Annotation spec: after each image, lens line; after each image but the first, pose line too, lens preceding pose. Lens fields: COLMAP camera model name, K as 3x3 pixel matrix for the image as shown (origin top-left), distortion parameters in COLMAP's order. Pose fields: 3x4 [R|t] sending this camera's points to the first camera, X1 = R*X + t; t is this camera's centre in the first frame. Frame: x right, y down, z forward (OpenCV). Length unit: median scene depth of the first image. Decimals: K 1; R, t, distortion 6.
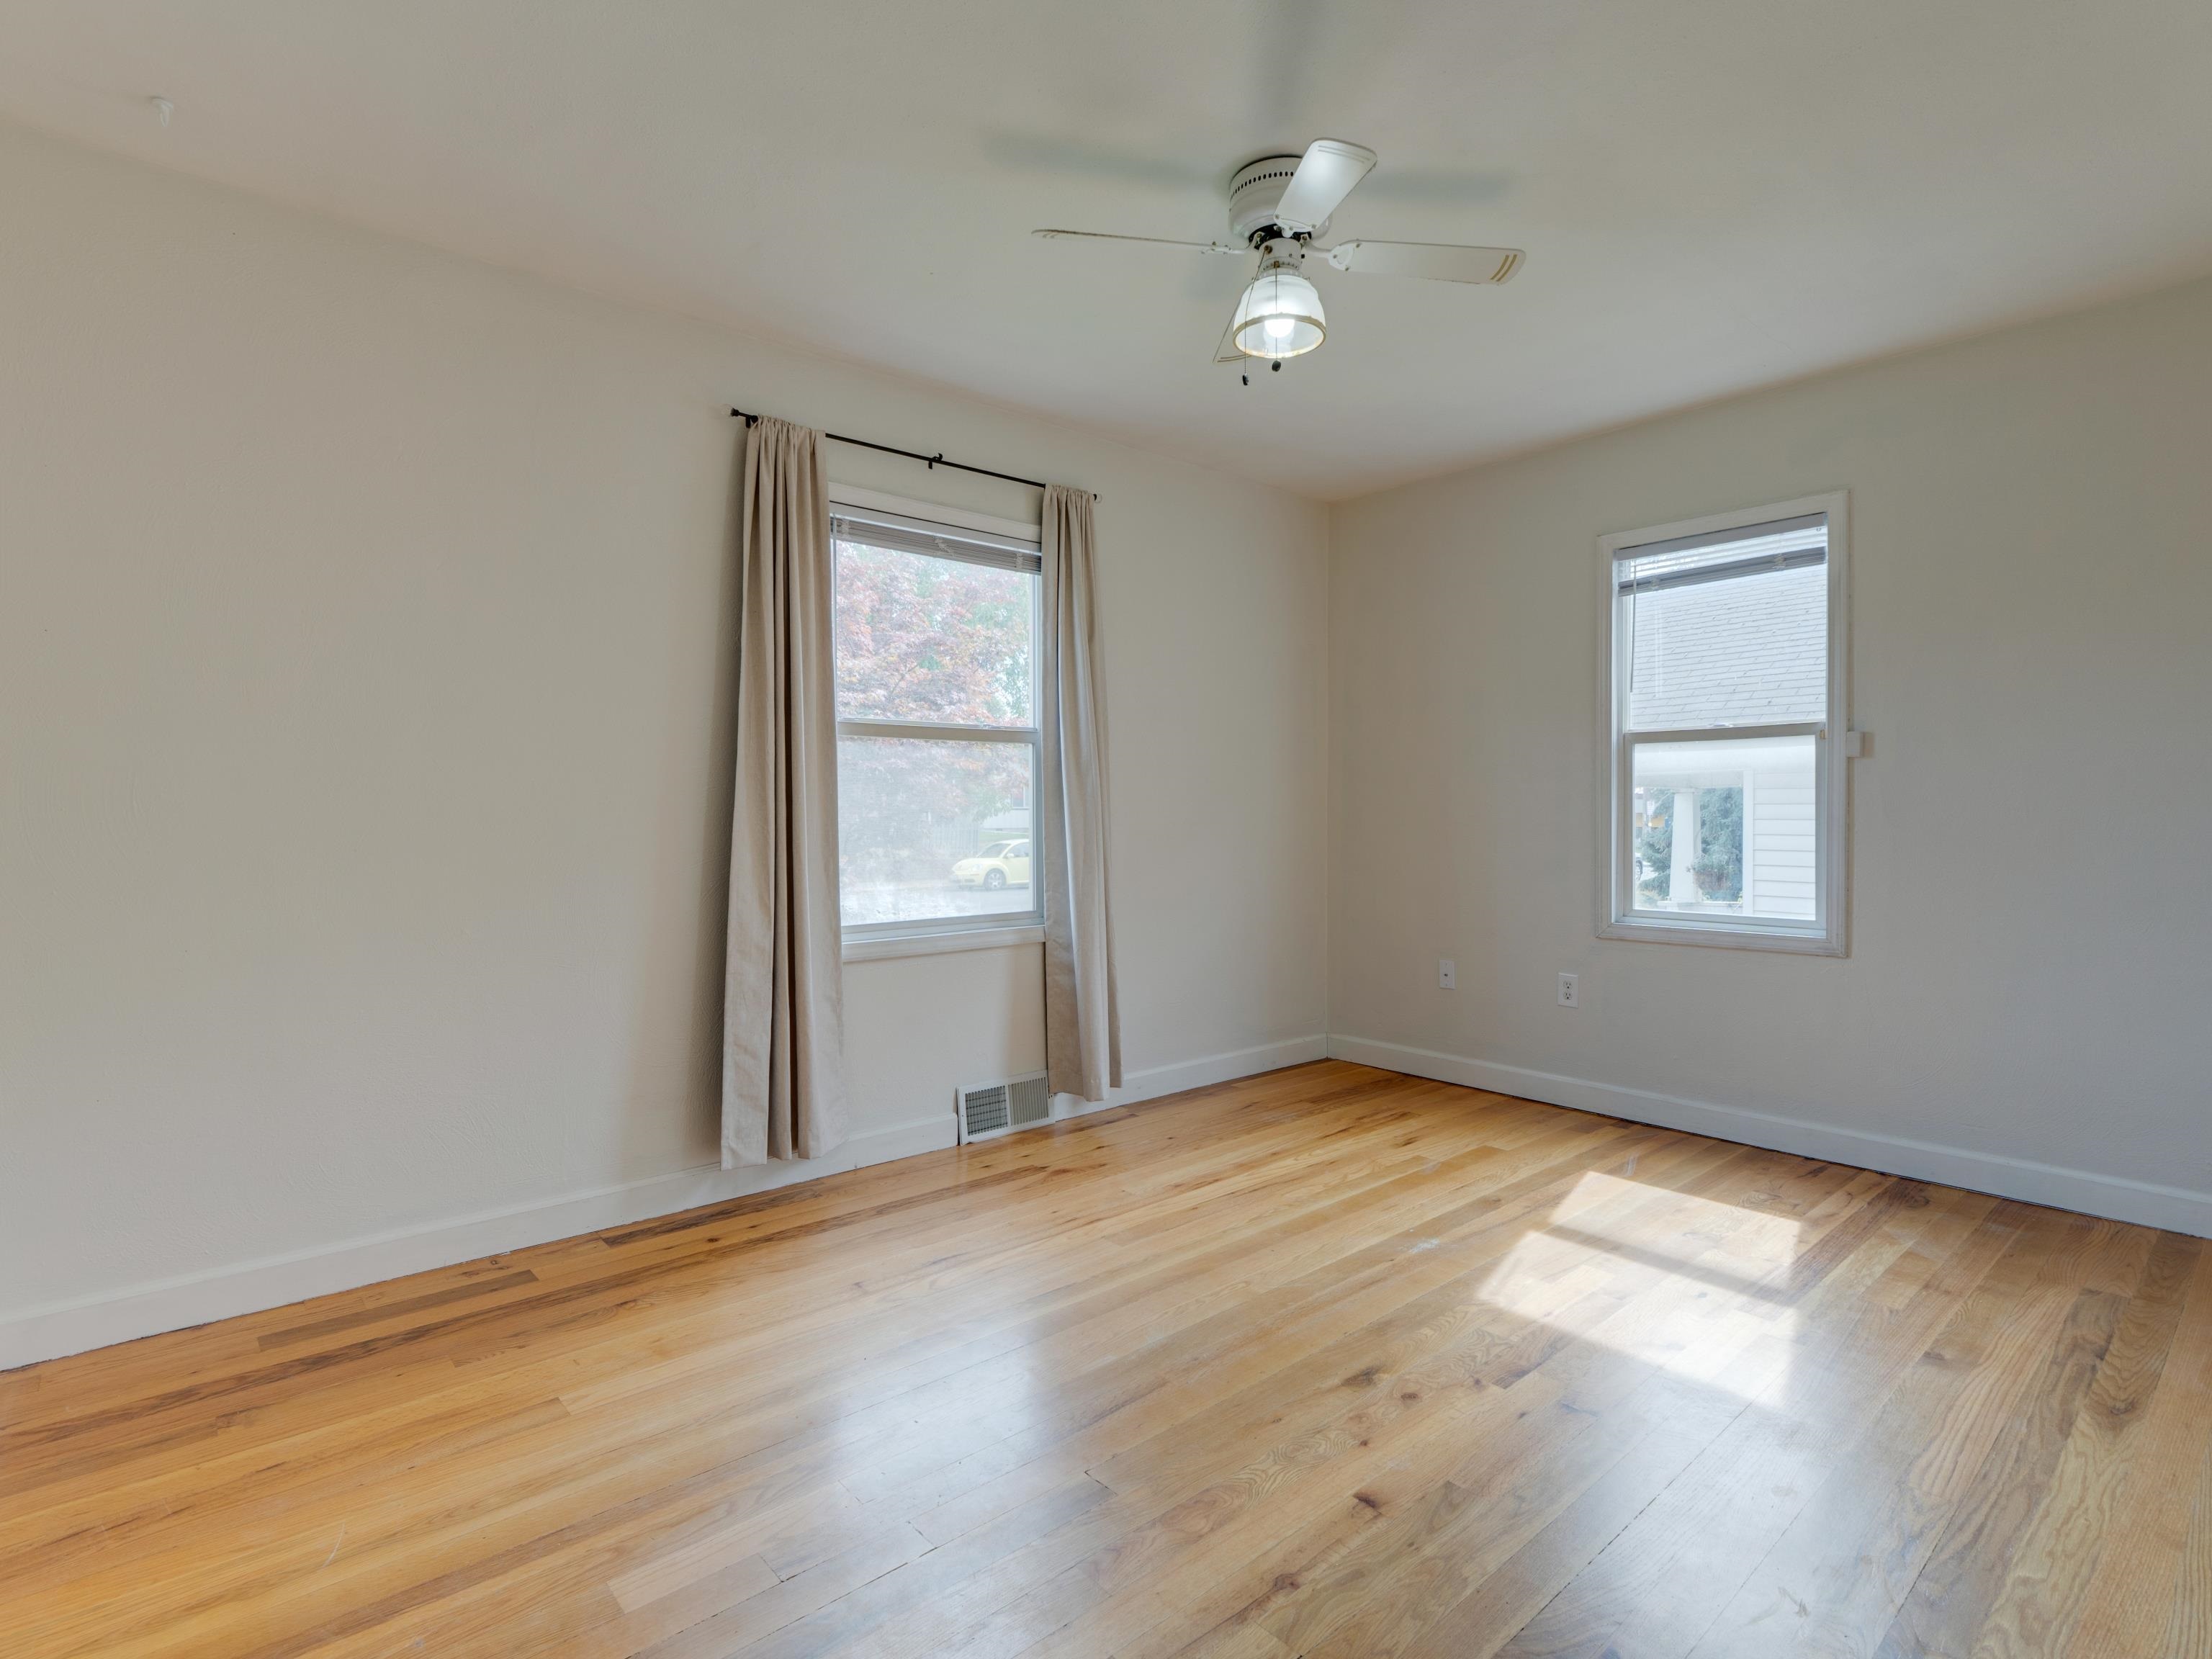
lens RADIAL K [[1098.2, 0, 1092.3], [0, 1098.2, 819.7], [0, 0, 1]] dist [-0.008188, 0.000513]
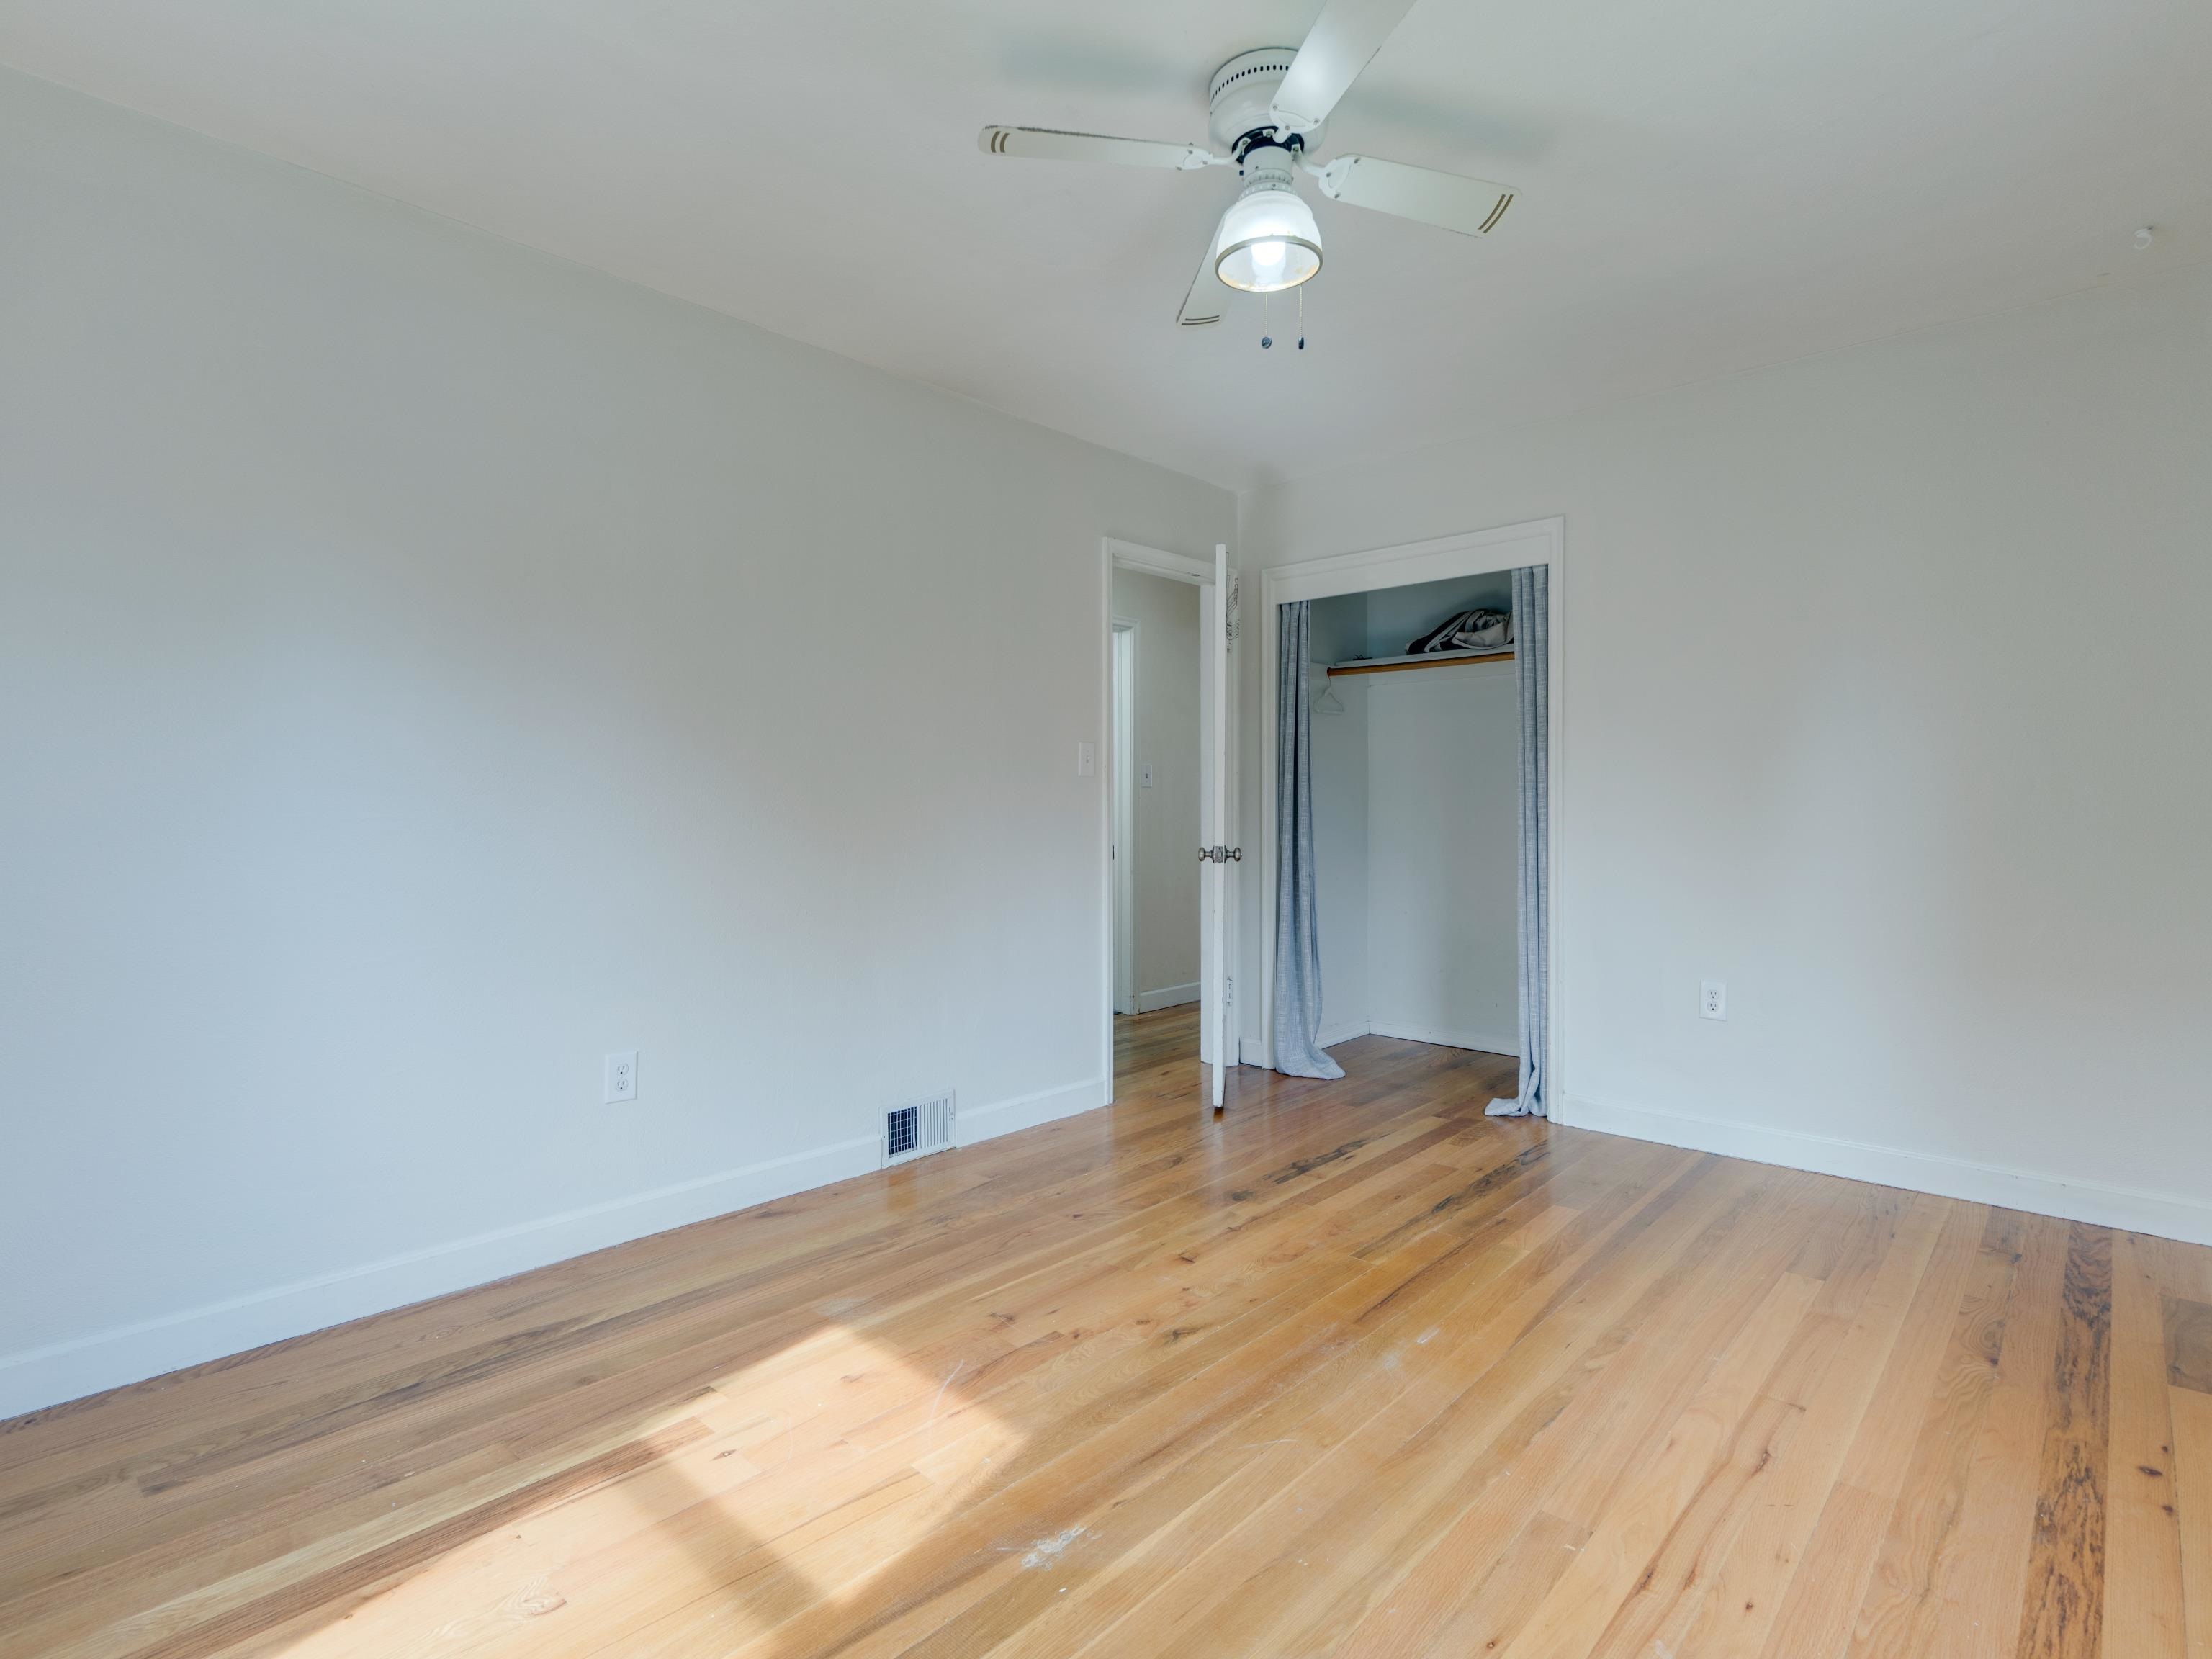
lens RADIAL K [[1098.2, 0, 1092.3], [0, 1098.2, 819.7], [0, 0, 1]] dist [-0.008188, 0.000513]
pose [[-0.994450, 0.004987, -0.105093, 0.398084], [0.002629, 0.999742, 0.022562, -0.019341], [0.105179, 0.022161, -0.994206, 1.838404]]
